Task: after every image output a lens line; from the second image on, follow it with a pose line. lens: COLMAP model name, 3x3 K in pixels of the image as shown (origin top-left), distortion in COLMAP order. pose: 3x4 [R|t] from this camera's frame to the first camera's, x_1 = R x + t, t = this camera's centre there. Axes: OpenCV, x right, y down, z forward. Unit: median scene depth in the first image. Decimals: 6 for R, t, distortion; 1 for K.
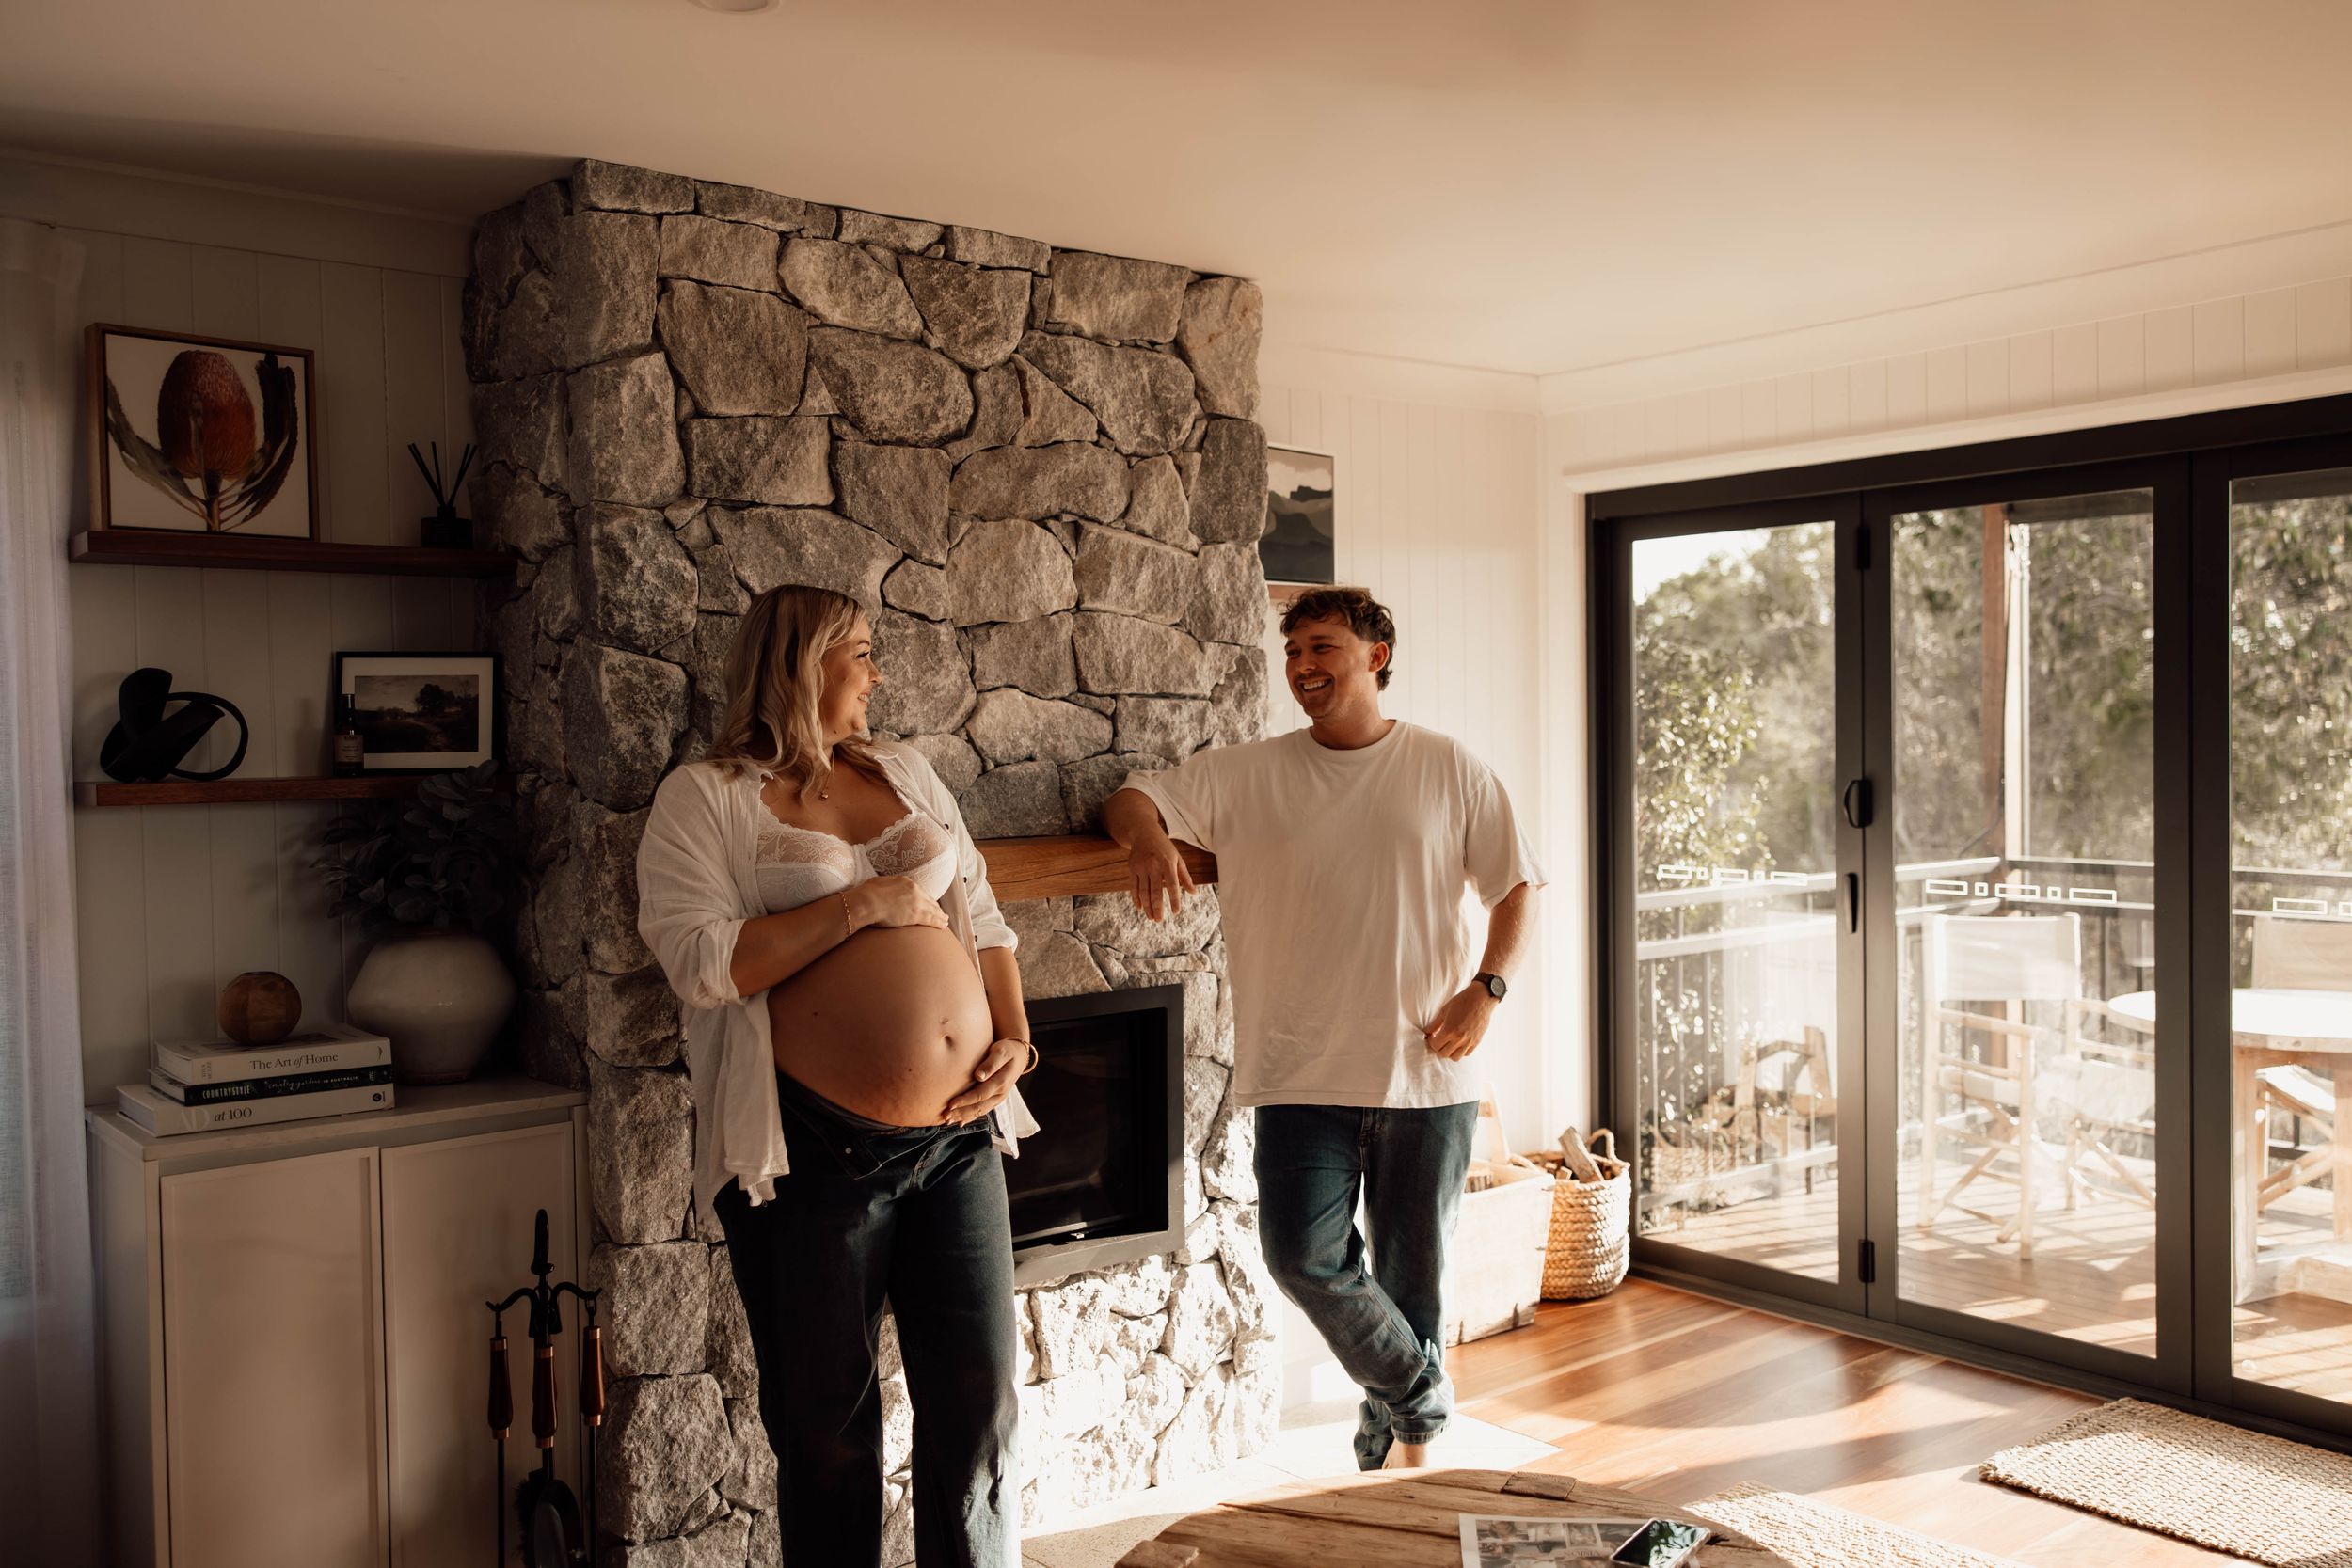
lens RADIAL K [[1963.8, 0, 1176.0], [0, 1963.8, 784.0], [0, 0, 1]] dist [0.007078, 0.005225]
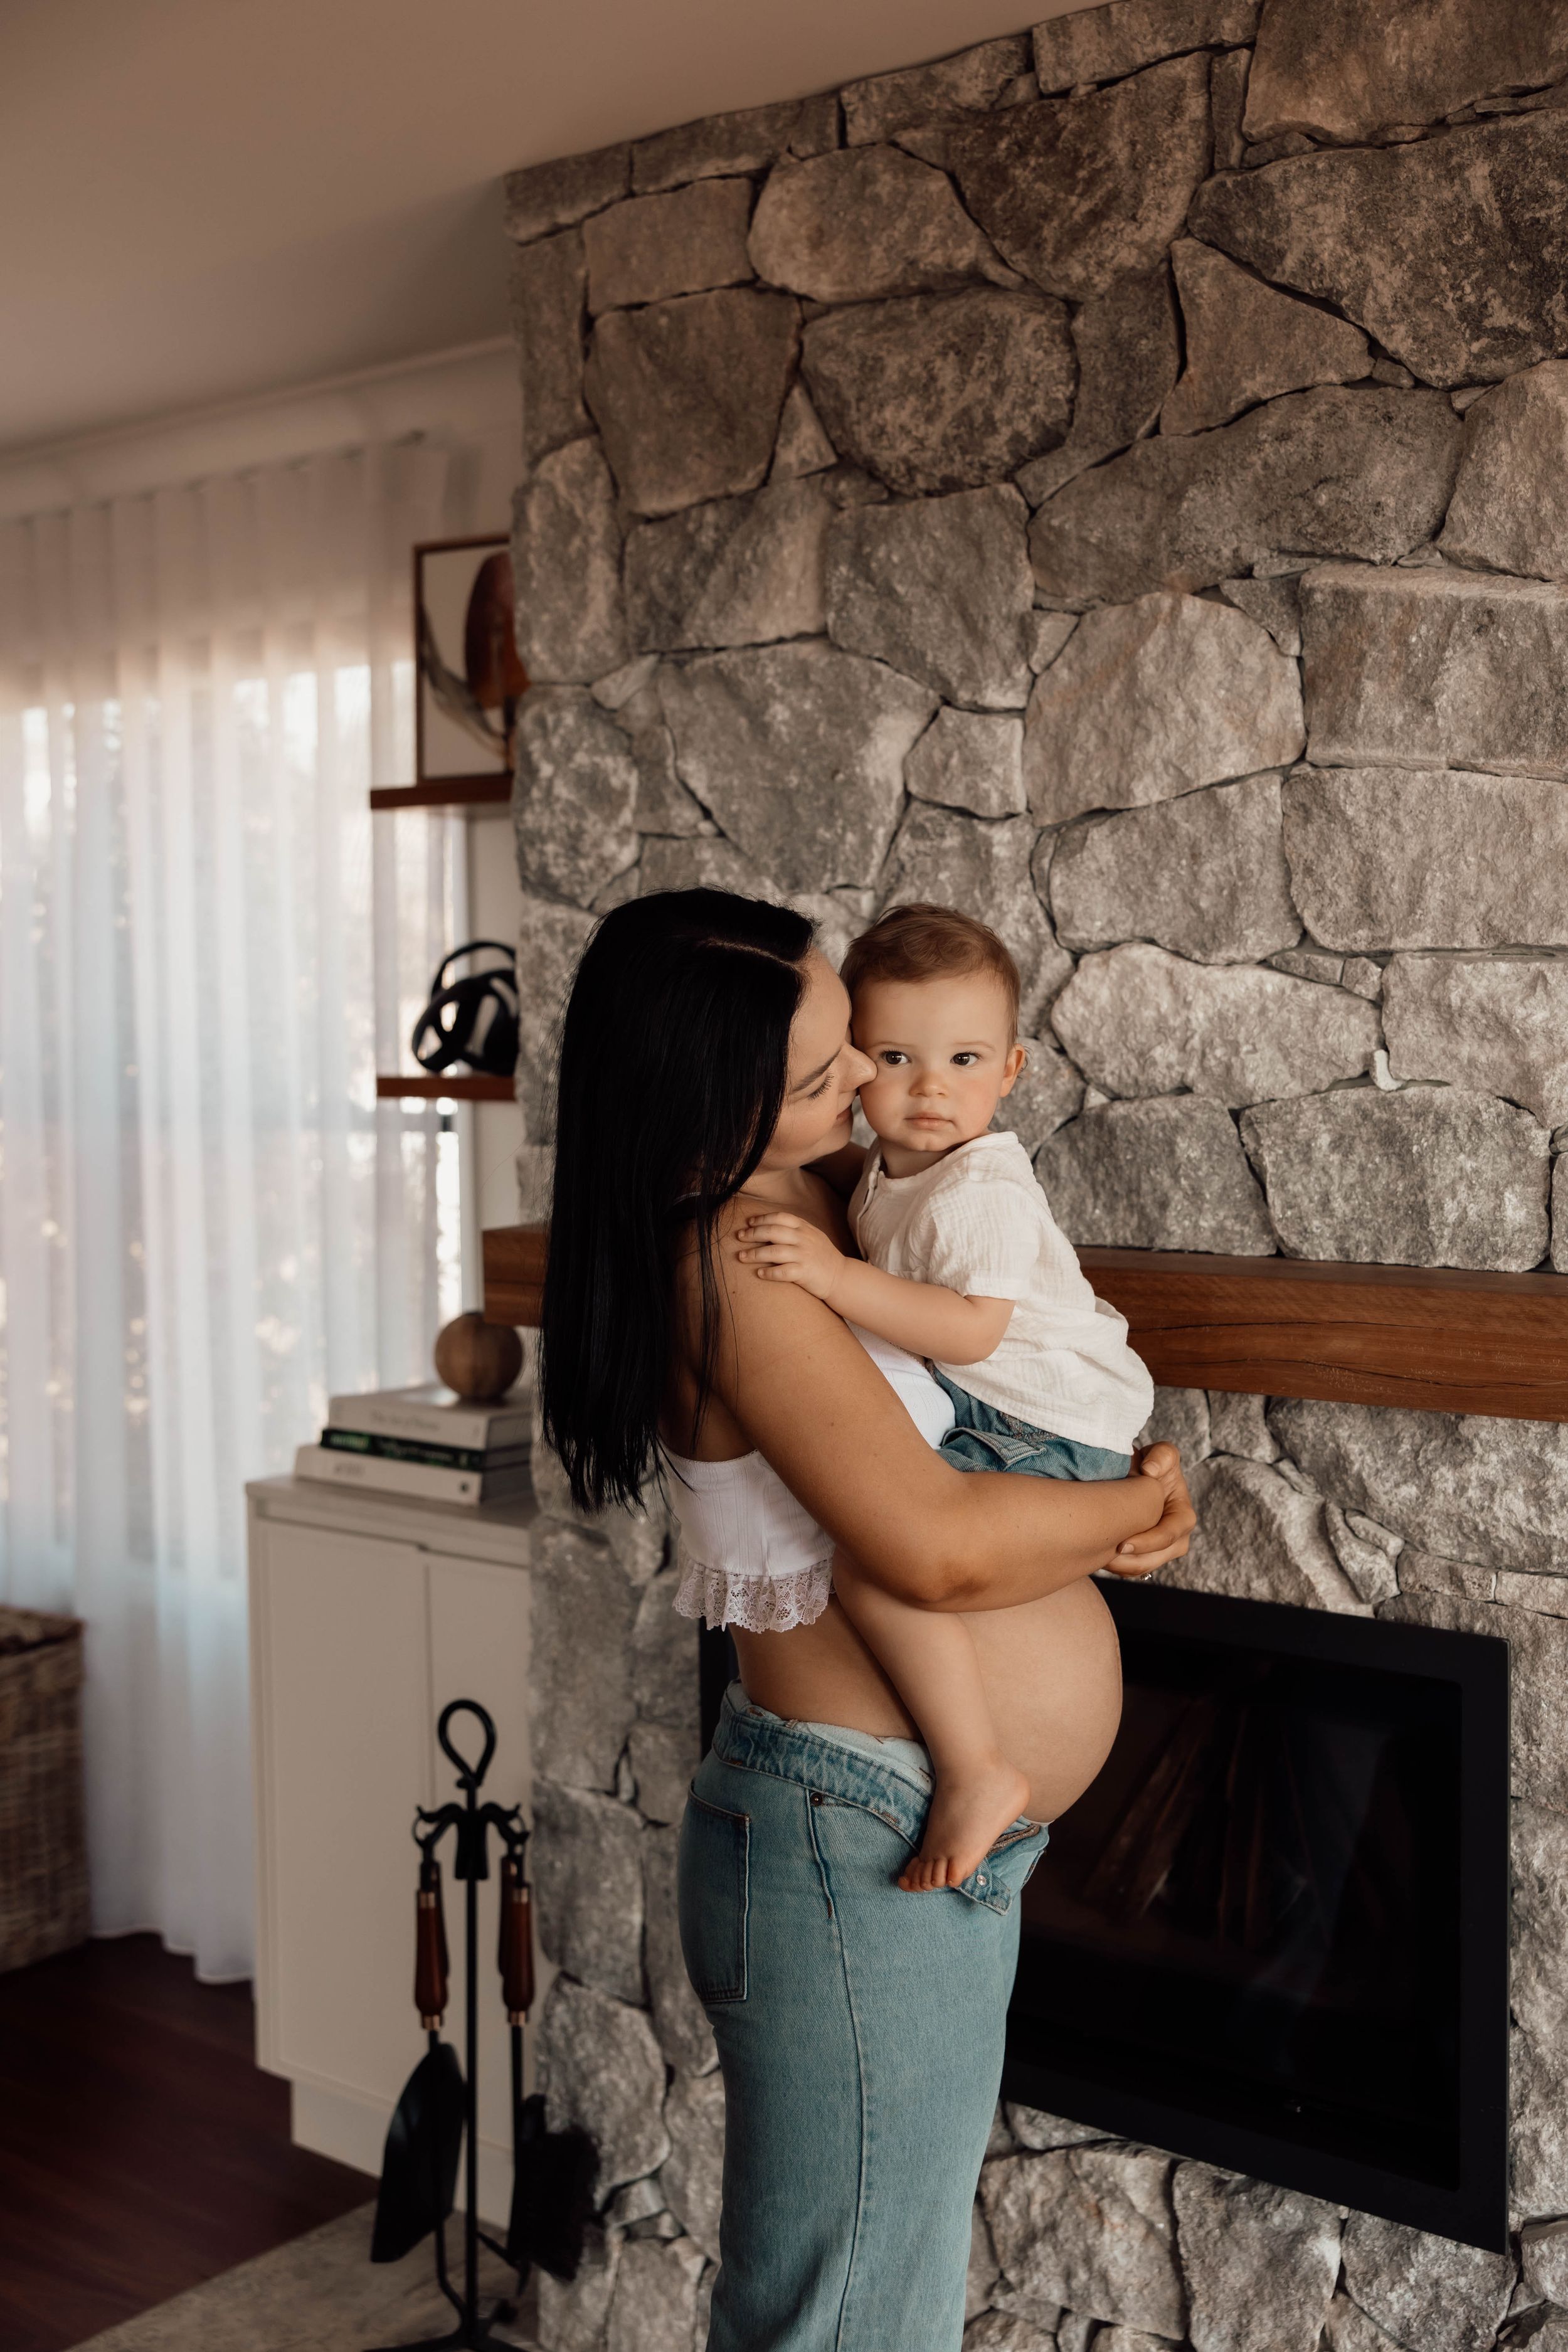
lens RADIAL K [[2474.1, 0, 784.0], [0, 2474.1, 1176.0], [0, 0, 1]] dist [-0.006236, 0.007967]
pose [[0.256418, 0.078053, -0.963409, 0.499822], [-0.020638, 0.996949, 0.075277, -0.036329], [0.966346, 0.000580, 0.257247, 0.768937]]
